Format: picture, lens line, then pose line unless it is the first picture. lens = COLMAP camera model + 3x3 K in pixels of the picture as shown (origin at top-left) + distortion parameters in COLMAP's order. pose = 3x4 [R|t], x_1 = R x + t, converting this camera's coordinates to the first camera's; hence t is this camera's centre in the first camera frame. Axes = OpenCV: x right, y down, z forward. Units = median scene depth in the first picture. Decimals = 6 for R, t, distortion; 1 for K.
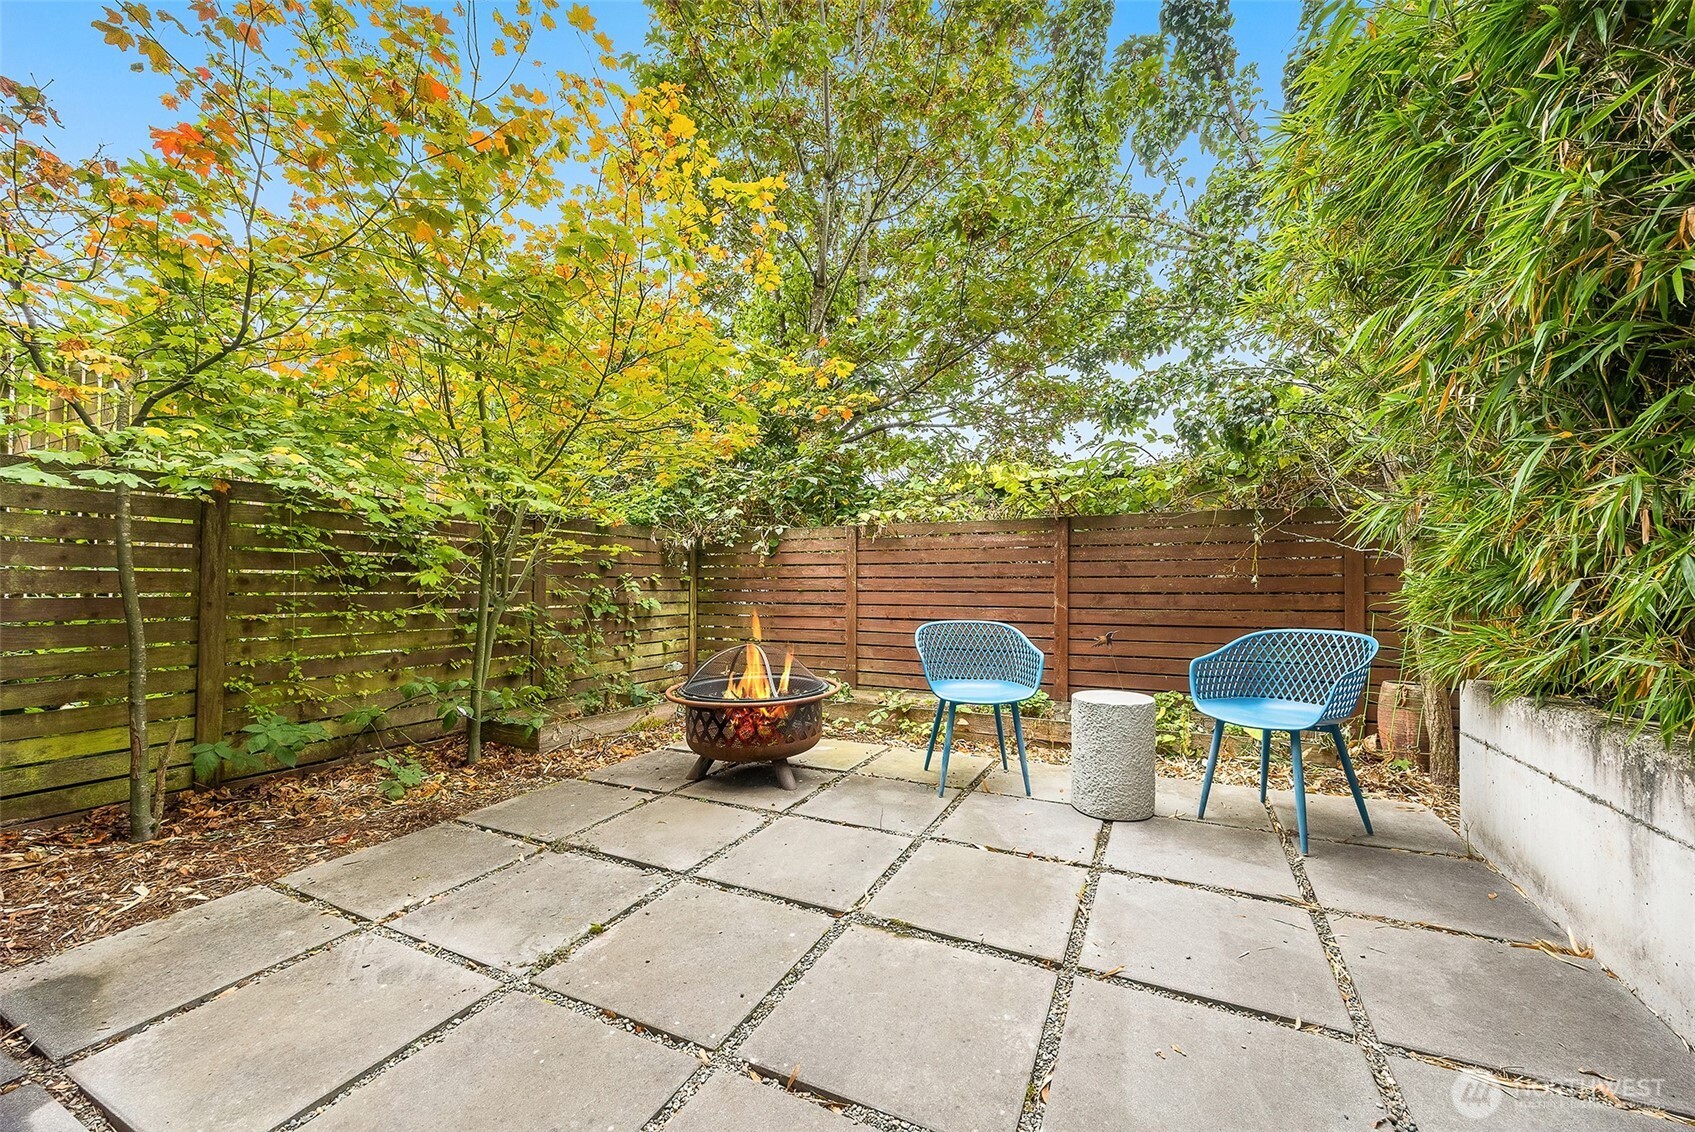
lens RADIAL K [[665.0, 0, 848.3], [0, 665.0, 572.8], [0, 0, 1]] dist [0.004204, -0.001389]
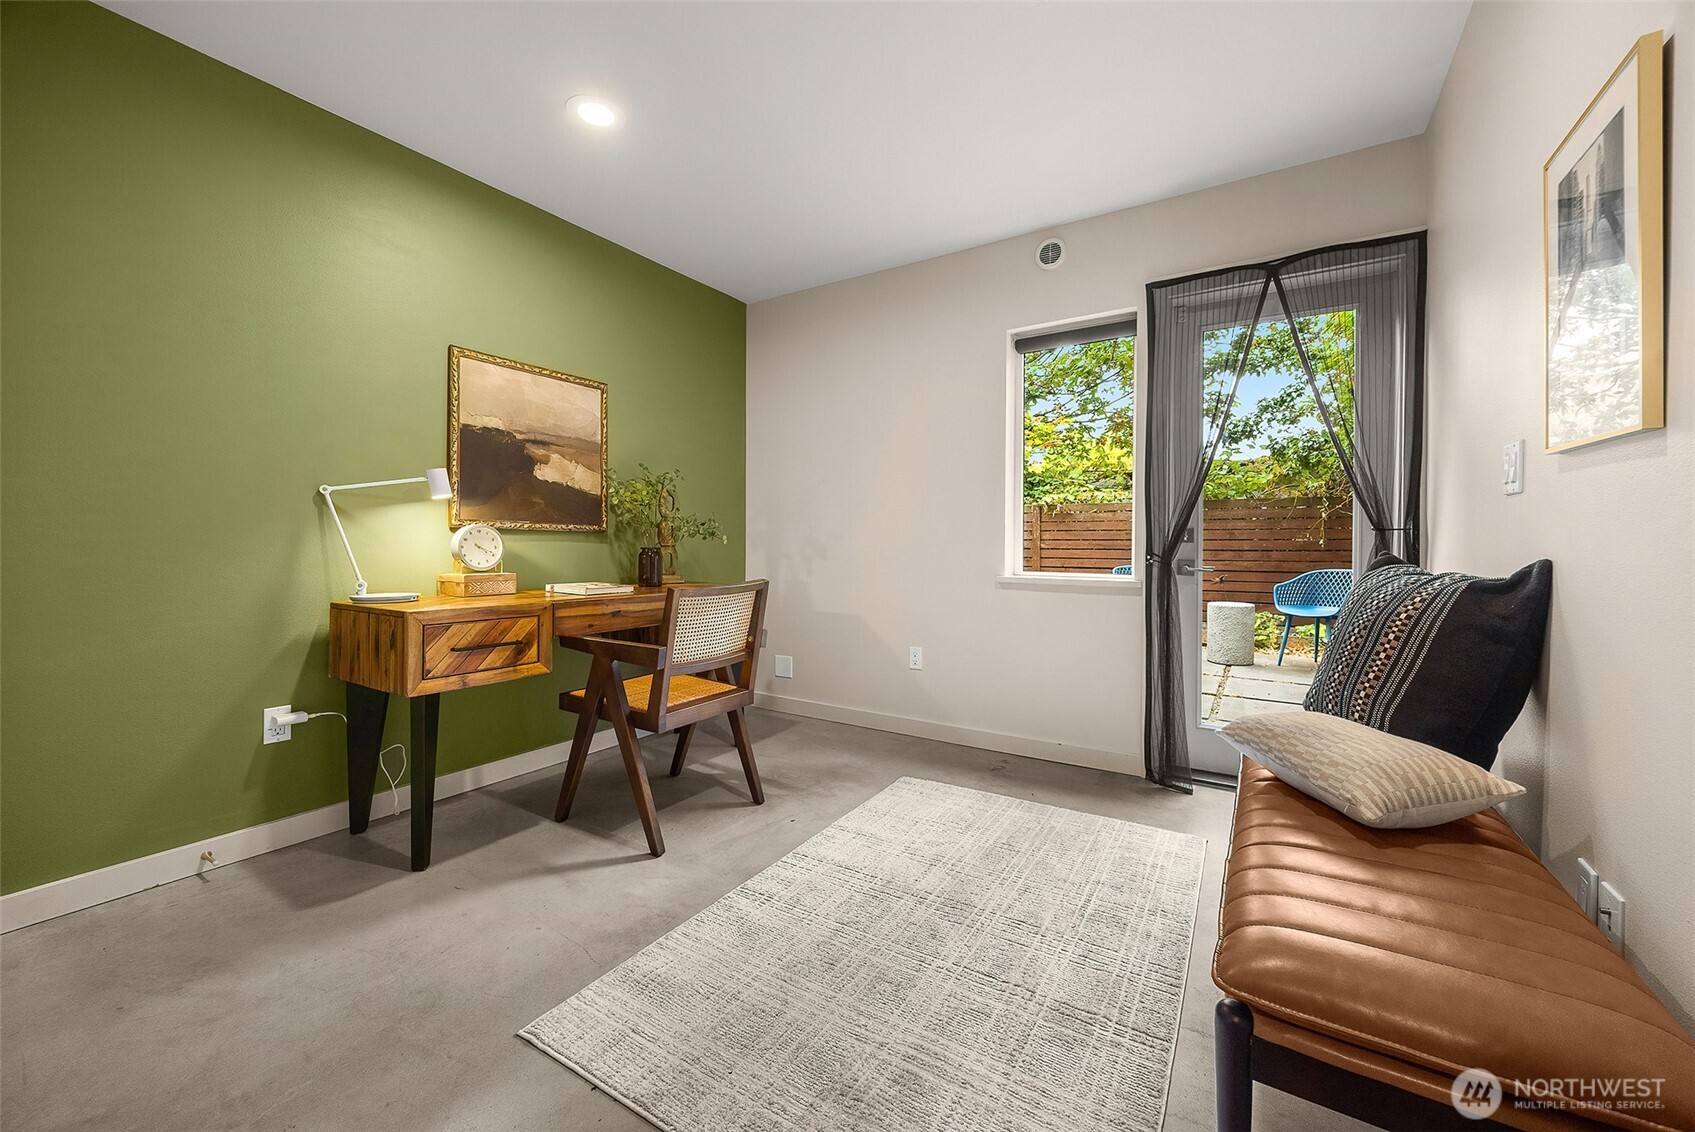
lens RADIAL K [[665.0, 0, 841.3], [0, 665.0, 542.9], [0, 0, 1]] dist [0.004204, -0.001389]
pose [[0.993326, 0.001145, -0.115339, -0.307518], [0.001024, 0.999824, 0.018743, -0.016585], [0.115340, -0.018736, 0.993149, -0.637950]]
